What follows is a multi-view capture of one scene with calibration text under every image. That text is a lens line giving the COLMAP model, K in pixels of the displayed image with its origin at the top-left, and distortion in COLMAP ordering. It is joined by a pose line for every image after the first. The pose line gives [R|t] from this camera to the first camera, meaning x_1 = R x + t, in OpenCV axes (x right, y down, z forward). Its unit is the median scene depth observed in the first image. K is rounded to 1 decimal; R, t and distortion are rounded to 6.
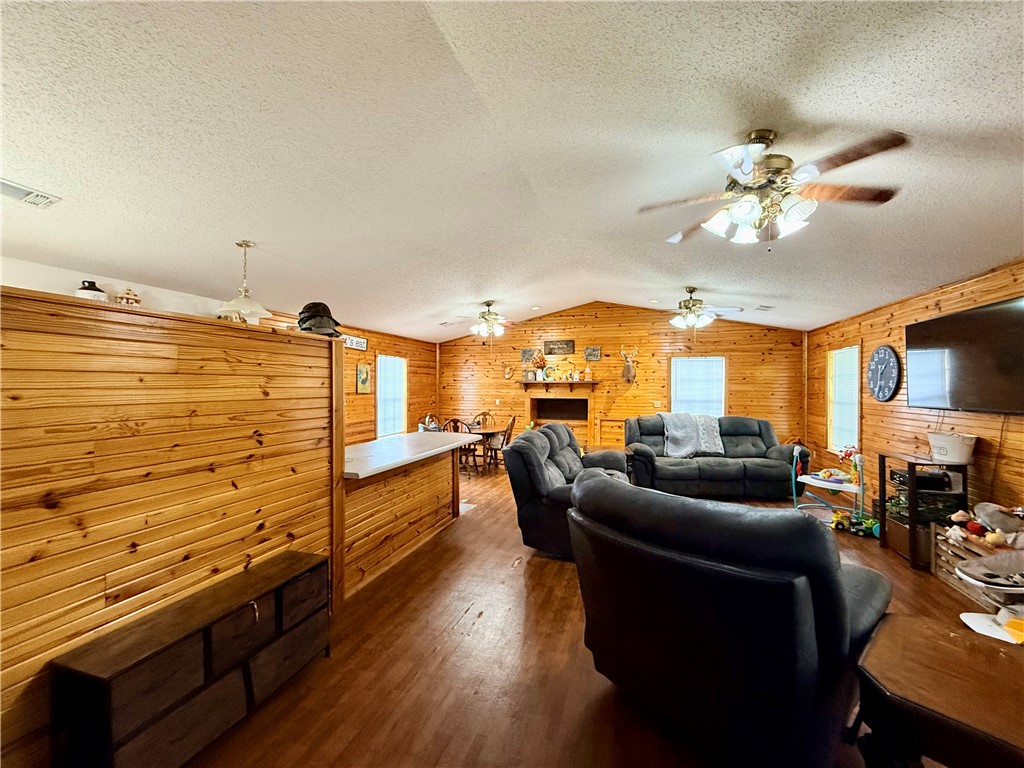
lens RADIAL K [[407.6, 0, 508.7], [0, 407.6, 386.6], [0, 0, 1]] dist [-0.001446, 0.000453]
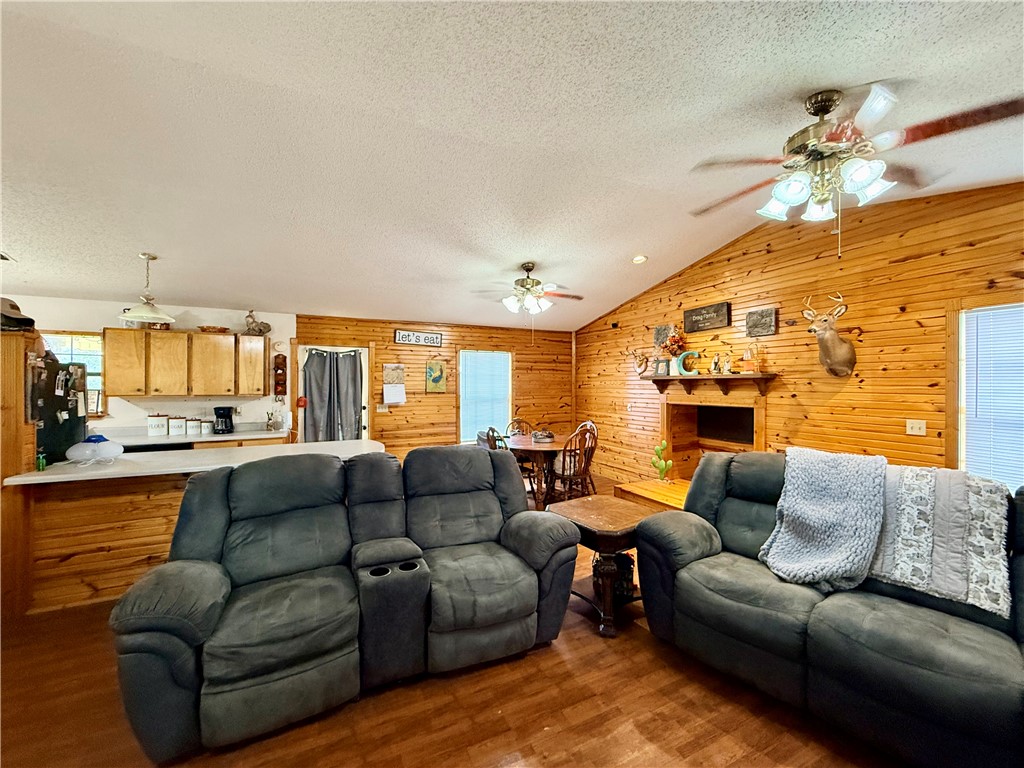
lens RADIAL K [[407.6, 0, 510.5], [0, 407.6, 385.2], [0, 0, 1]] dist [-0.001446, 0.000453]
pose [[0.694475, -0.001698, -0.719515, 0.410115], [-0.000576, 0.999996, -0.002916, 0.002196], [0.719516, 0.002440, 0.694471, 0.456757]]
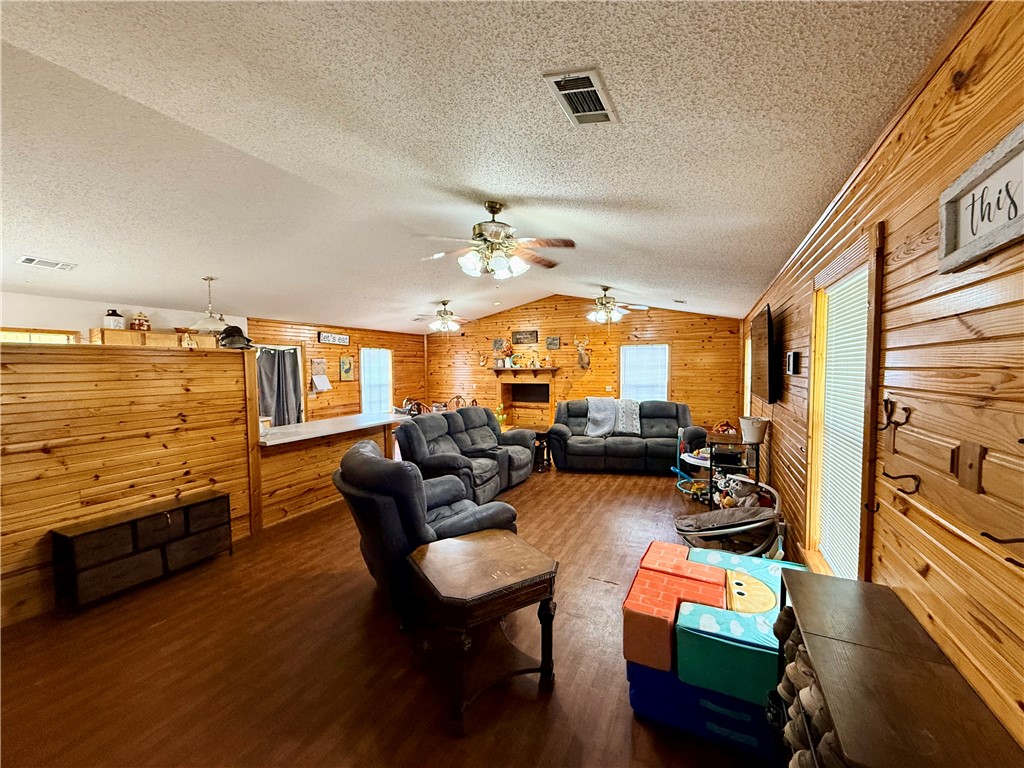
lens RADIAL K [[407.6, 0, 509.8], [0, 407.6, 385.3], [0, 0, 1]] dist [-0.001446, 0.000453]
pose [[0.991369, -0.003555, -0.131050, 0.267148], [0.009520, 0.998945, 0.044918, -0.018817], [0.130752, -0.045778, 0.990358, -0.126194]]
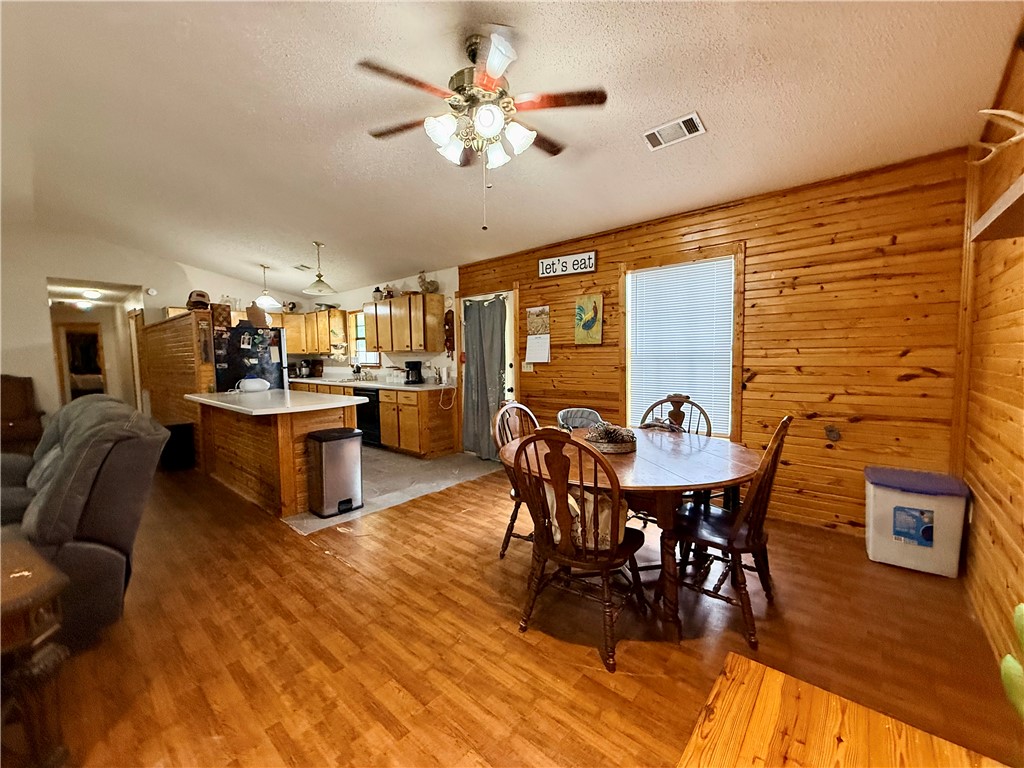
lens RADIAL K [[407.6, 0, 510.4], [0, 407.6, 384.3], [0, 0, 1]] dist [-0.001446, 0.000453]
pose [[-0.380574, 0.068342, -0.922222, 0.235071], [0.012058, 0.997547, 0.068948, 0.030468], [0.924672, 0.015120, -0.380465, 1.073971]]
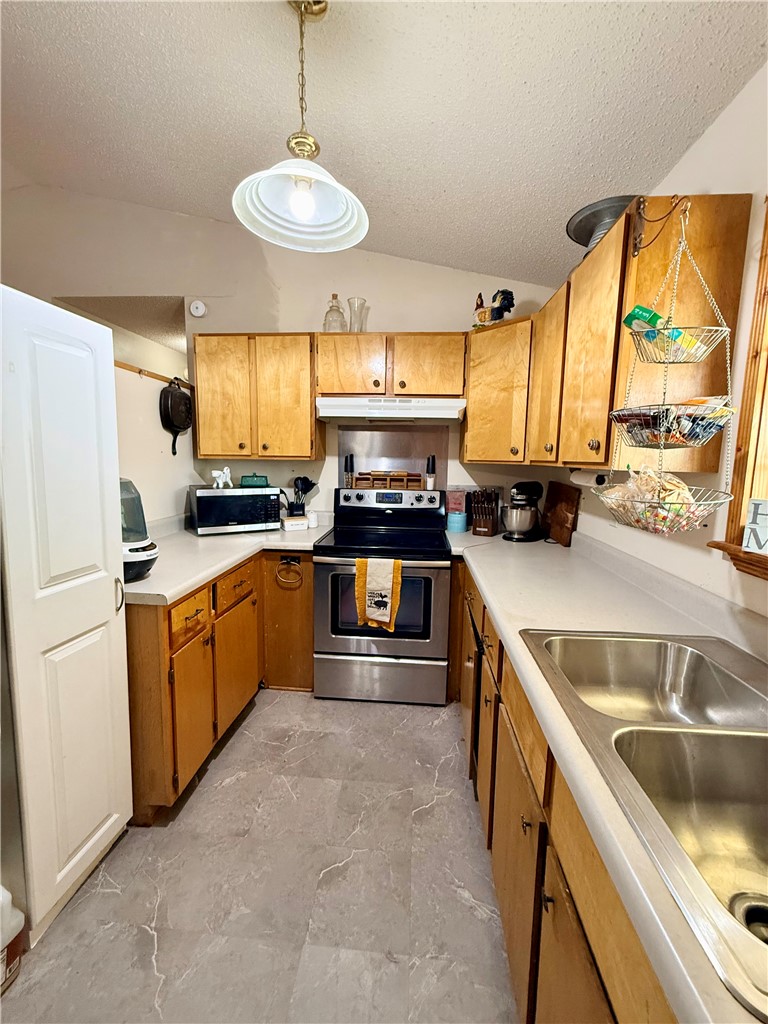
lens RADIAL K [[407.6, 0, 386.1], [0, 407.6, 507.5], [0, 0, 1]] dist [-0.001446, 0.000453]
pose [[-0.969761, 0.006708, -0.243964, -0.386005], [-0.023931, 0.992191, 0.122408, 0.015203], [0.242880, 0.124545, -0.962028, 0.435336]]
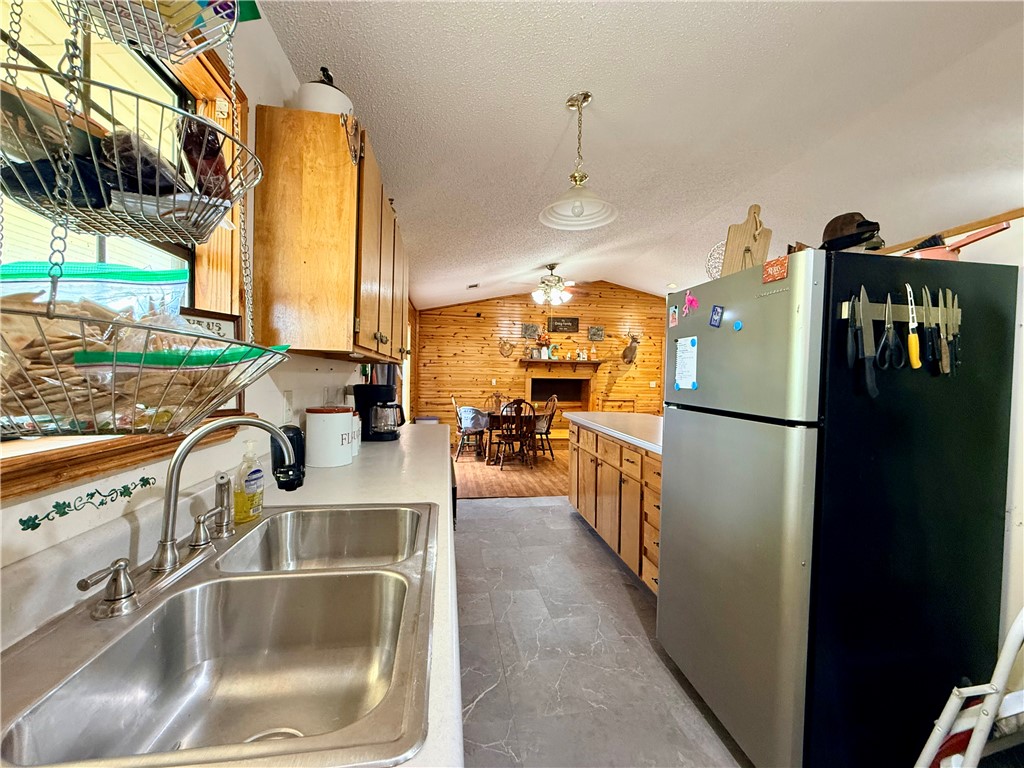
lens RADIAL K [[407.6, 0, 510.6], [0, 407.6, 384.9], [0, 0, 1]] dist [-0.001446, 0.000453]
pose [[0.889187, 0.002557, 0.457536, -0.493134], [-0.013832, 0.999678, 0.021295, 0.029565], [-0.457334, -0.025264, 0.888936, 0.241359]]
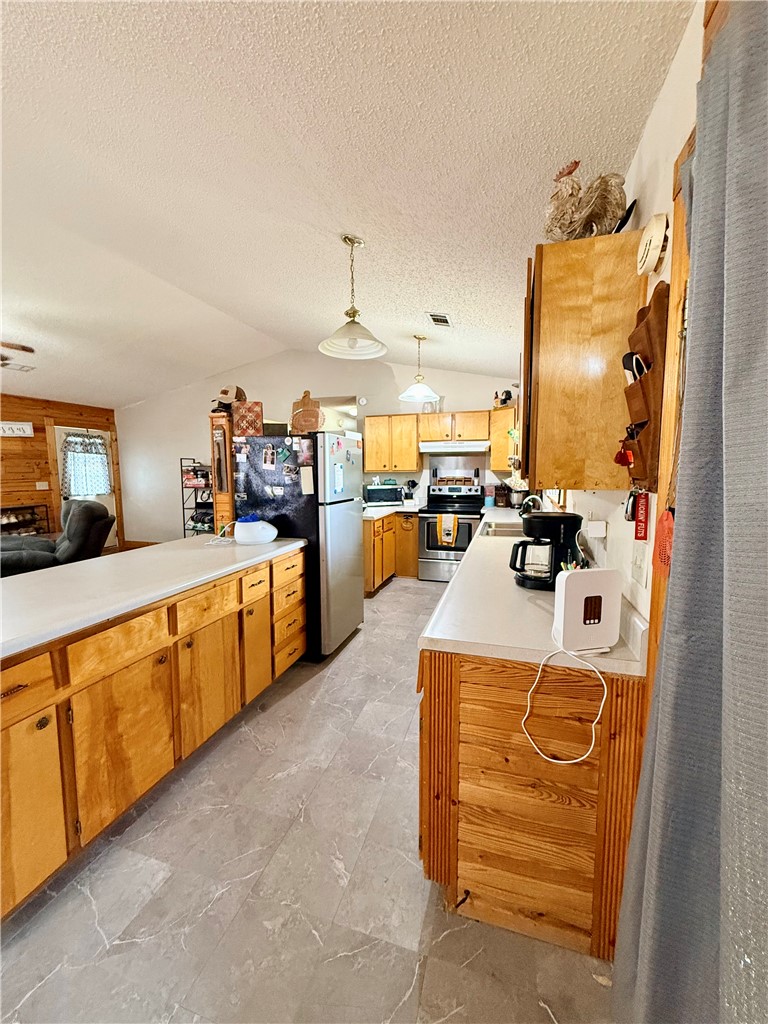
lens RADIAL K [[407.6, 0, 384.9], [0, 407.6, 510.5], [0, 0, 1]] dist [-0.001446, 0.000453]
pose [[-0.999693, 0.004692, -0.024316, -0.331442], [0.002059, 0.994237, 0.107181, 0.009324], [0.024679, 0.107098, -0.993942, 0.832341]]
